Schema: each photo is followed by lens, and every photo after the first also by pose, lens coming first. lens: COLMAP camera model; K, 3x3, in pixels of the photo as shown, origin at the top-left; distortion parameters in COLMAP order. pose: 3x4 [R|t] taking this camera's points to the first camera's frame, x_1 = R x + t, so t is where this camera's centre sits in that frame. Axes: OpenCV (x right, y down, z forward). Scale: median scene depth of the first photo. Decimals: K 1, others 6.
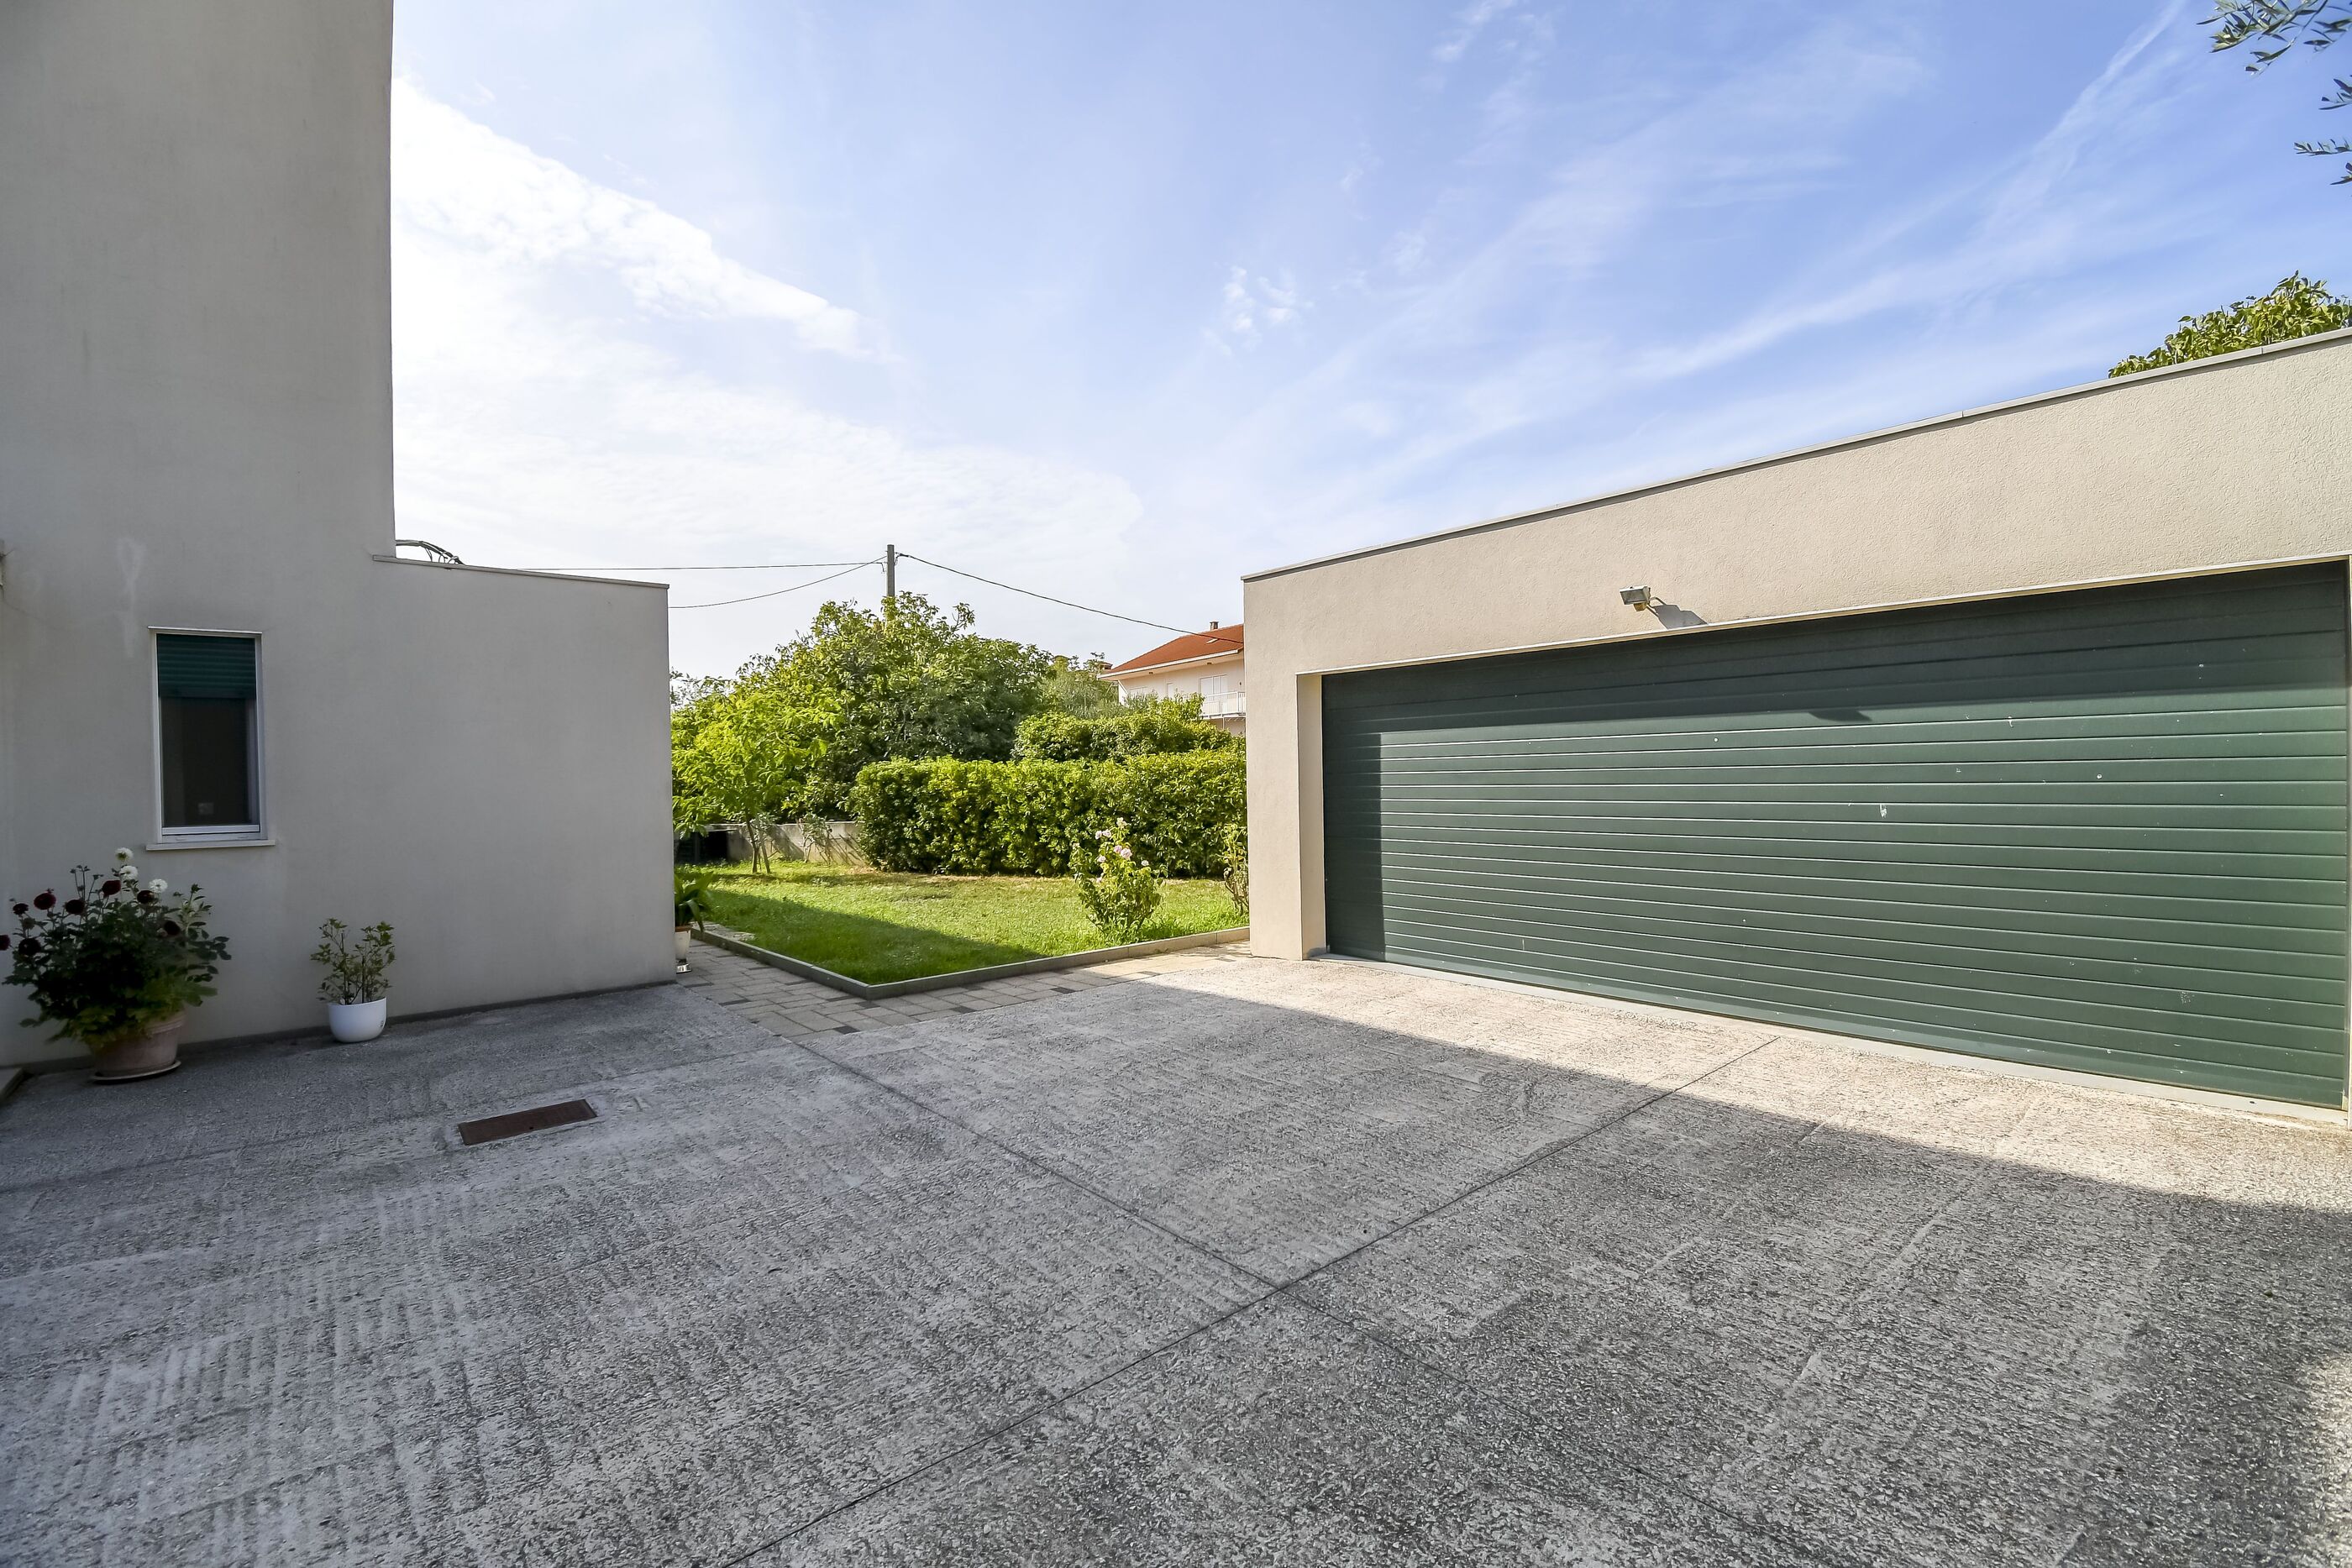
lens RADIAL K [[1033.0, 0, 1176.0], [0, 1033.0, 784.0], [0, 0, 1]] dist [0.020354, -0.024095]
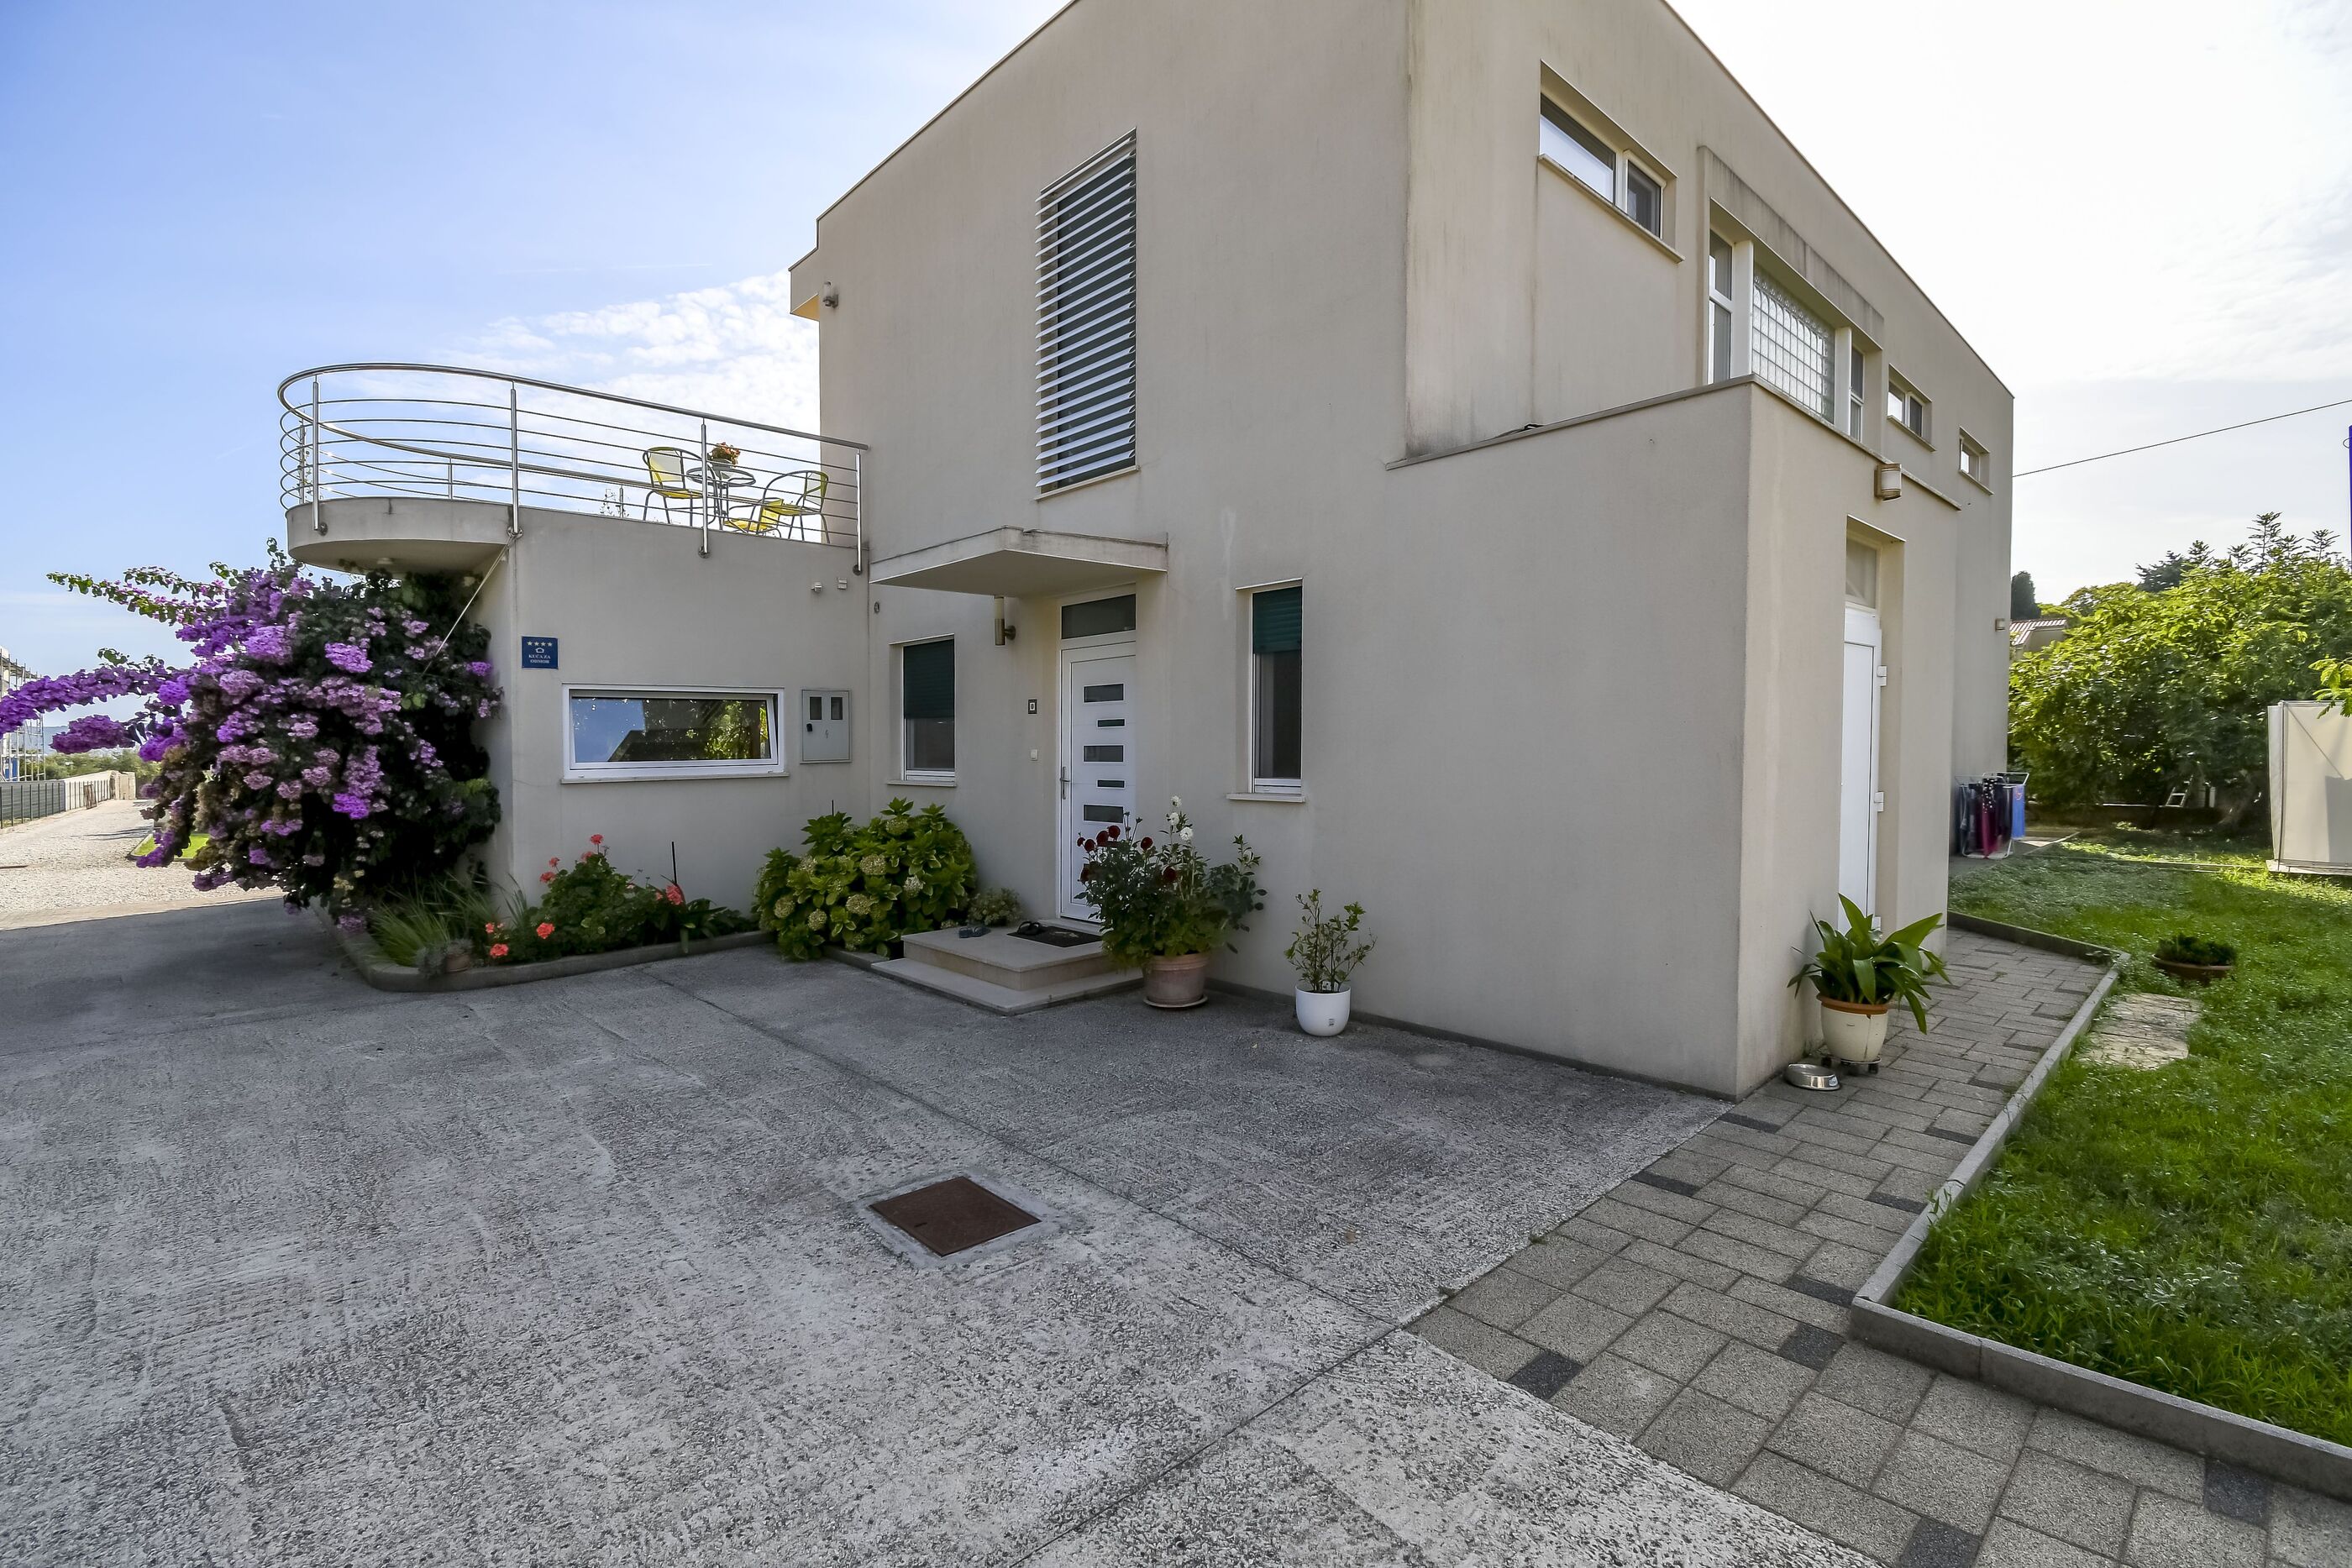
lens RADIAL K [[1033.0, 0, 1176.0], [0, 1033.0, 784.0], [0, 0, 1]] dist [0.020354, -0.024095]
pose [[0.021375, 0.059107, -0.998023, 0.089530], [0.004504, 0.998235, 0.059216, -0.019354], [0.999761, -0.005761, 0.021071, 1.148338]]
